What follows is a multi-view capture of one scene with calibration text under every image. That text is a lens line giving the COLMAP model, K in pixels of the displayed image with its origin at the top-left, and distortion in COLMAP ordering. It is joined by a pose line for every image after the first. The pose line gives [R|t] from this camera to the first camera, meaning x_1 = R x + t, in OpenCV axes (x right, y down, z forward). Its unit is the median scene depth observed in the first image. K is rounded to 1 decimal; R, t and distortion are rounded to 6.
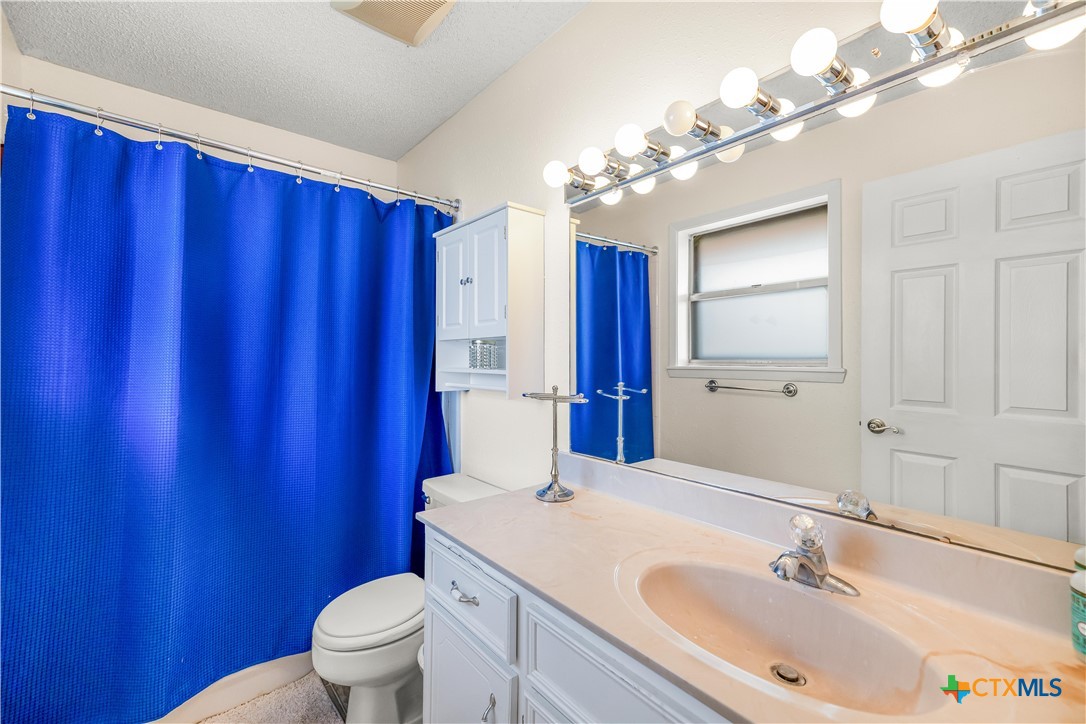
lens RADIAL K [[453.0, 0, 543.0], [0, 453.0, 362.0], [0, 0, 1]] dist [0.008324, -0.000187]
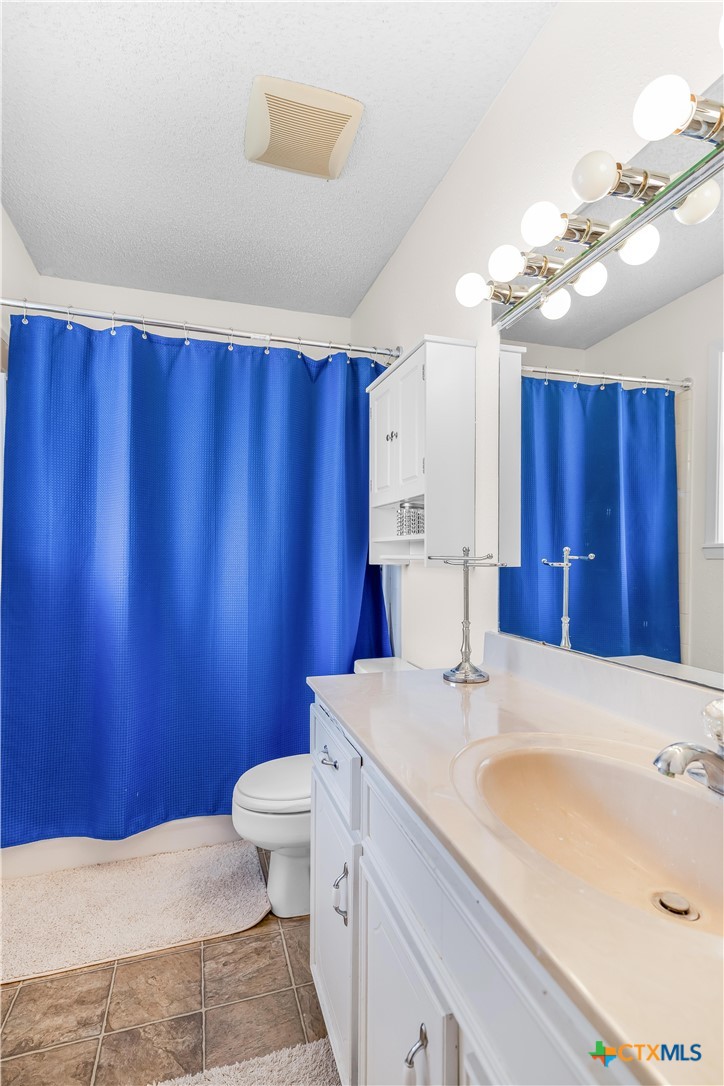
lens RADIAL K [[534.8, 0, 363.7], [0, 534.8, 572.2], [0, 0, 1]] dist [0.005660, 0.000416]
pose [[0.925757, 0.014300, -0.377849, 0.186820], [-0.003243, 0.999548, 0.029882, 0.058493], [0.378105, -0.026438, 0.925385, 0.008510]]
